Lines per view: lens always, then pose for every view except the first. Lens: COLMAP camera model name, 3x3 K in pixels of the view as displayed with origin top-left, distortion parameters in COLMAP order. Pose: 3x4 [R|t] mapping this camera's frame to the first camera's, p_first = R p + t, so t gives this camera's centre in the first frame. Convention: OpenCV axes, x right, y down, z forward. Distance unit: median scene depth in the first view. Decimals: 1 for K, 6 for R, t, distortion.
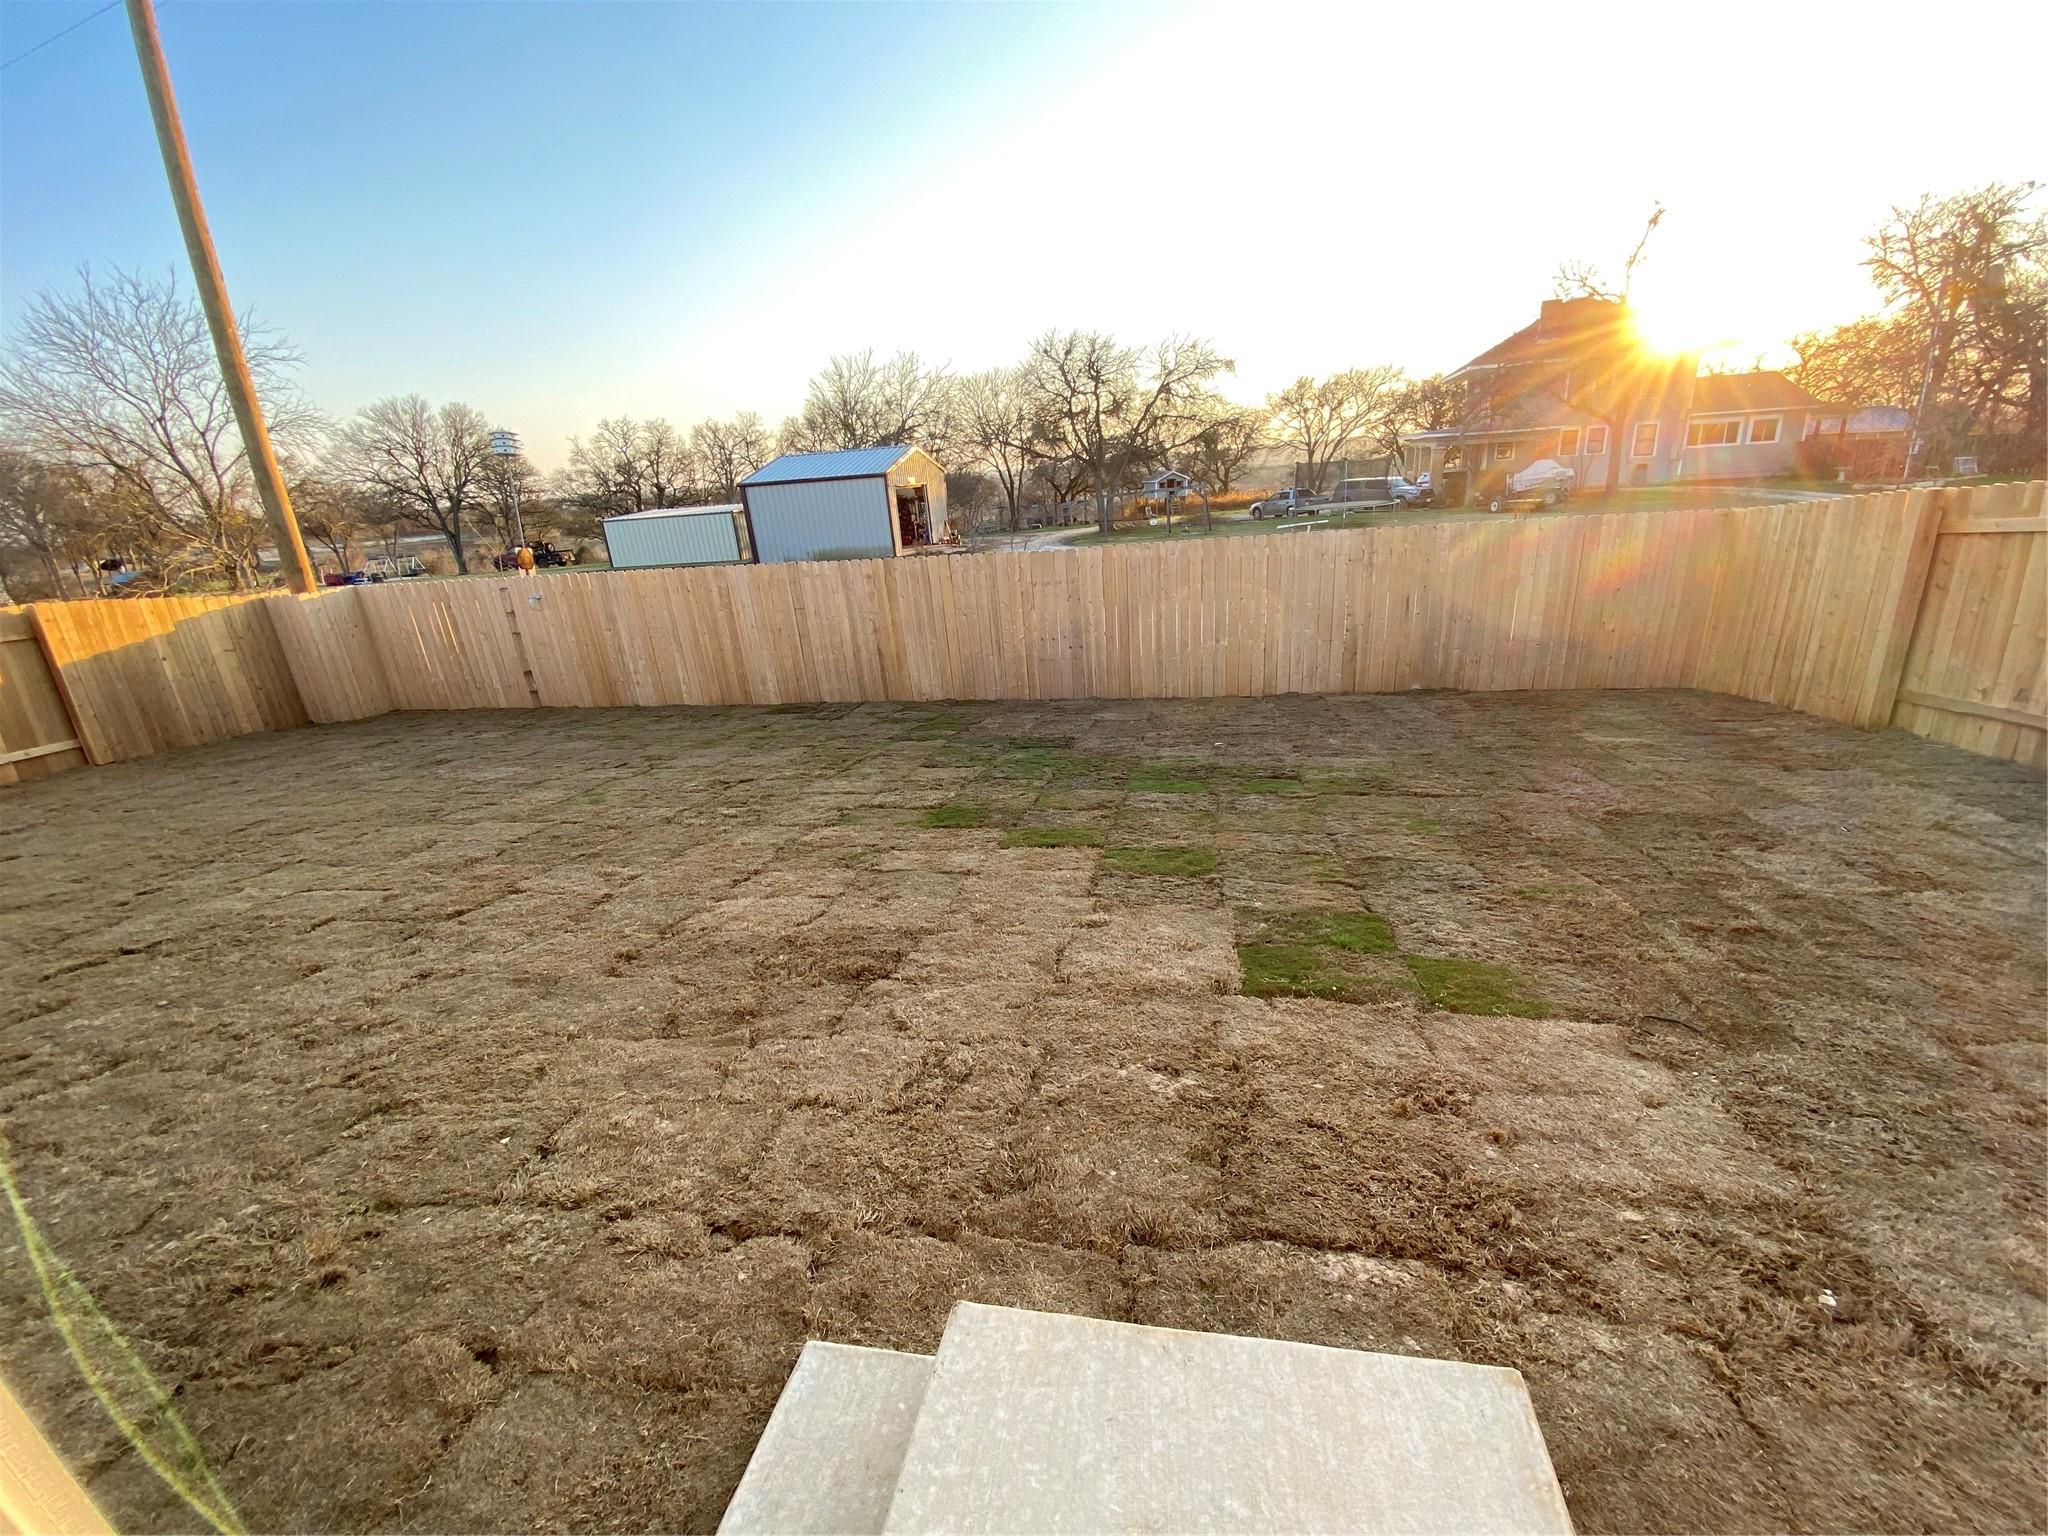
lens RADIAL K [[830.7, 0, 1024.0], [0, 830.7, 768.0], [0, 0, 1]] dist [0.022755, -0.019741]
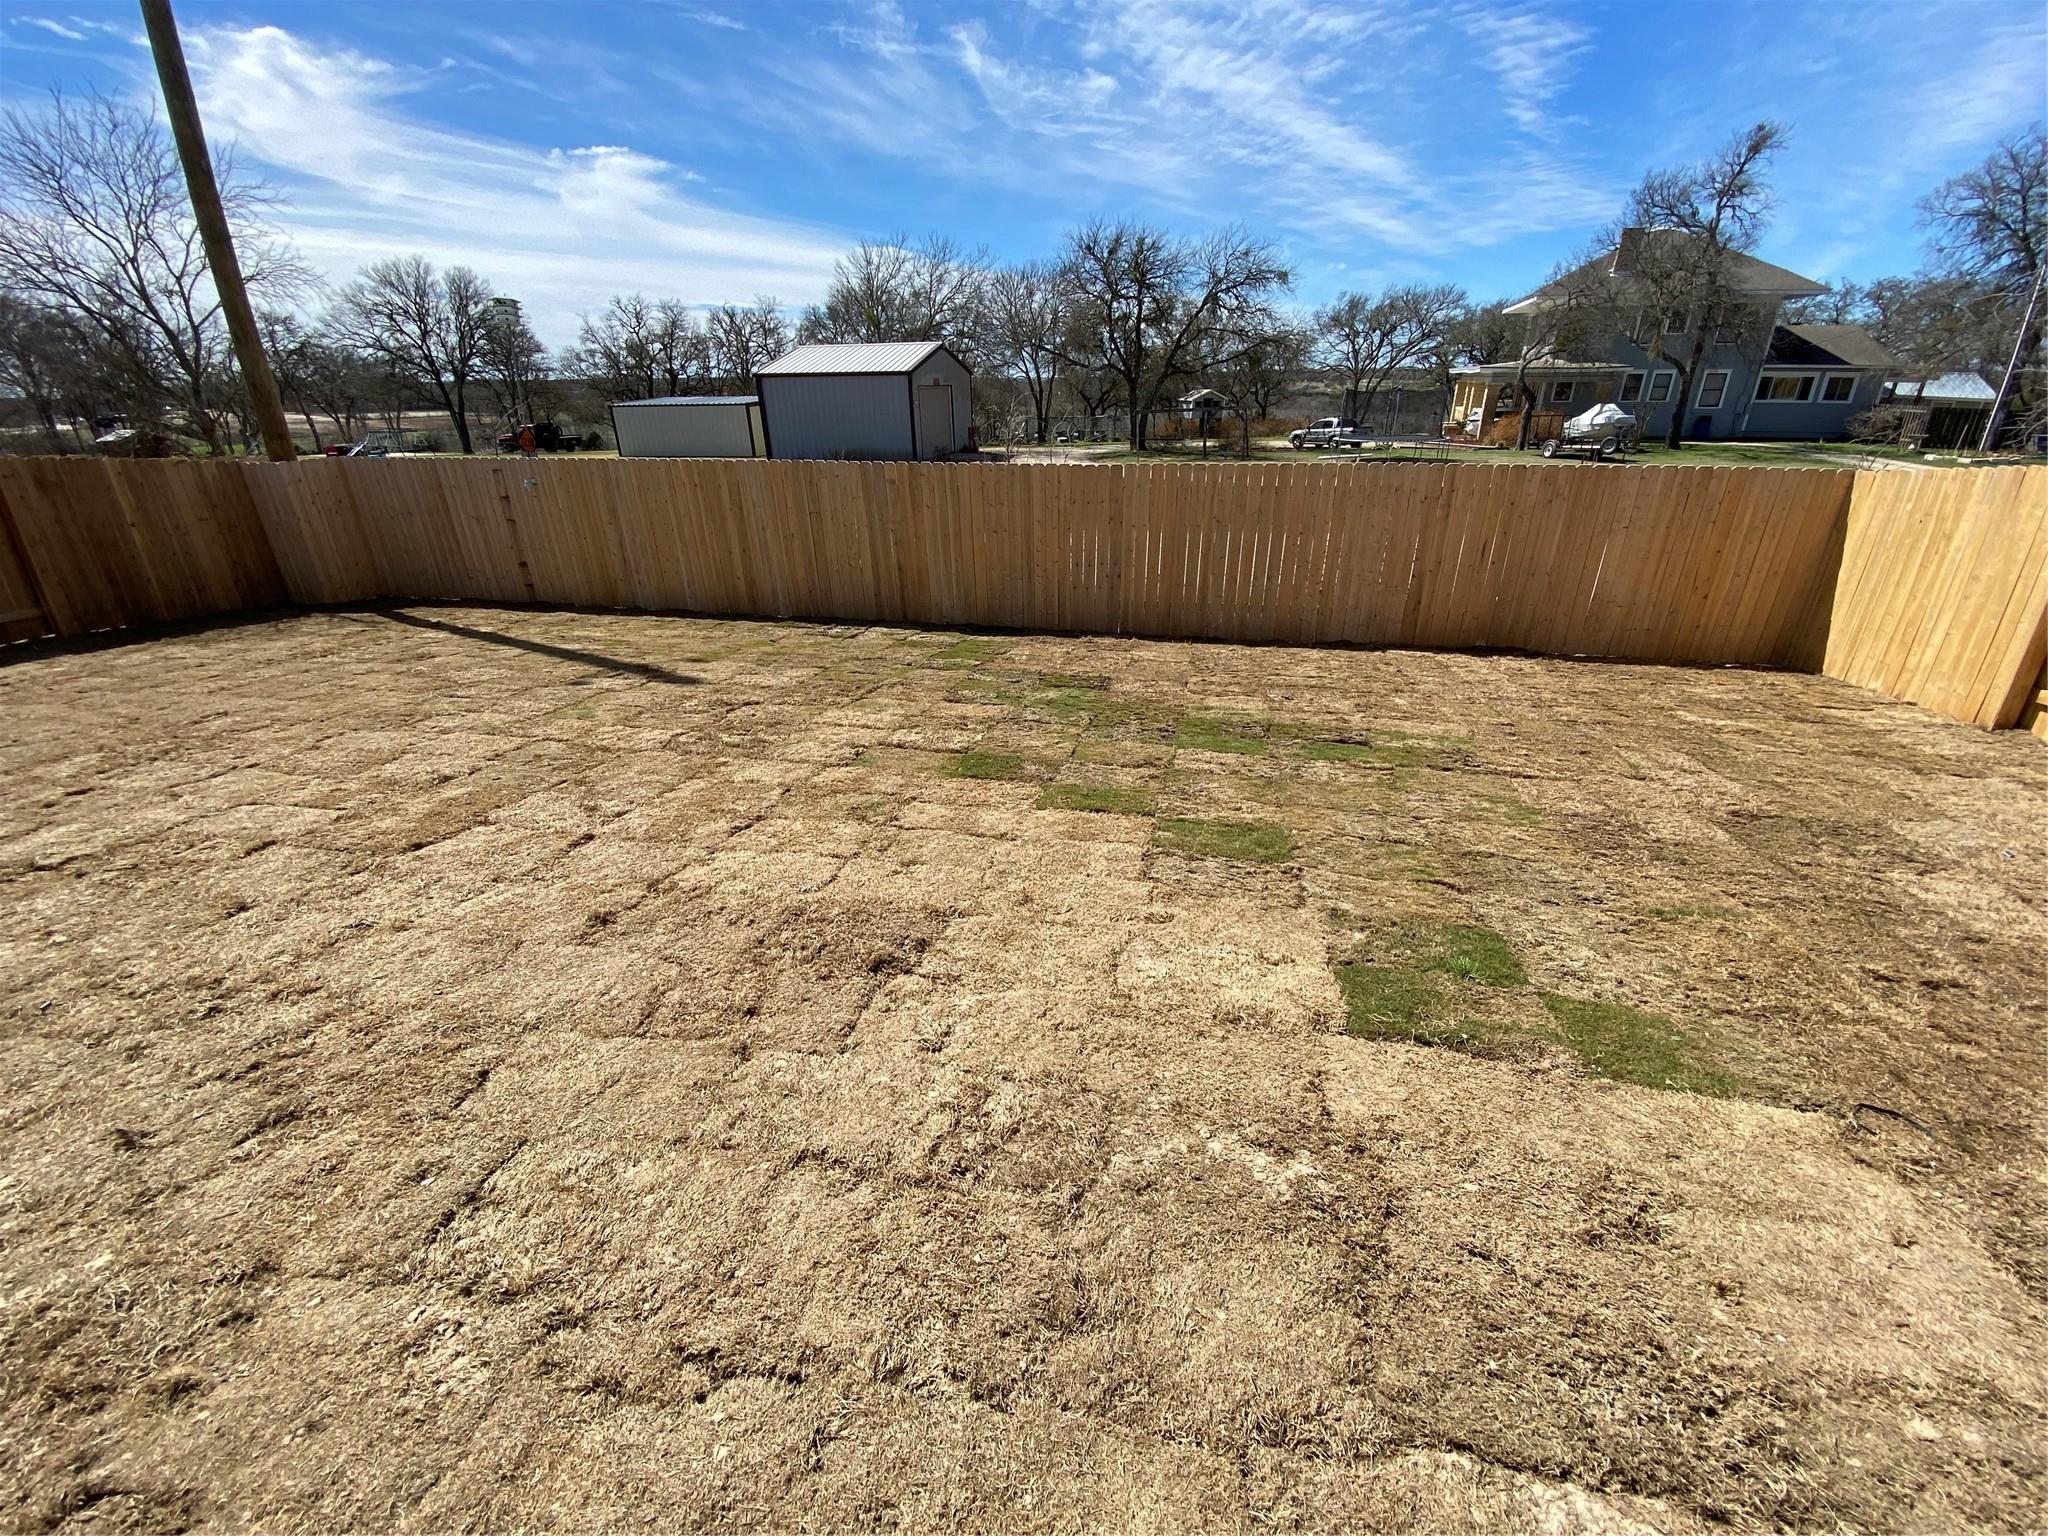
lens RADIAL K [[830.7, 0, 1024.0], [0, 830.7, 768.0], [0, 0, 1]] dist [0.022755, -0.019741]
pose [[0.997800, 0.066275, -0.001681, -0.034235], [-0.065841, 0.993589, 0.091903, -0.019748], [0.007761, -0.091590, 0.995767, 0.102616]]
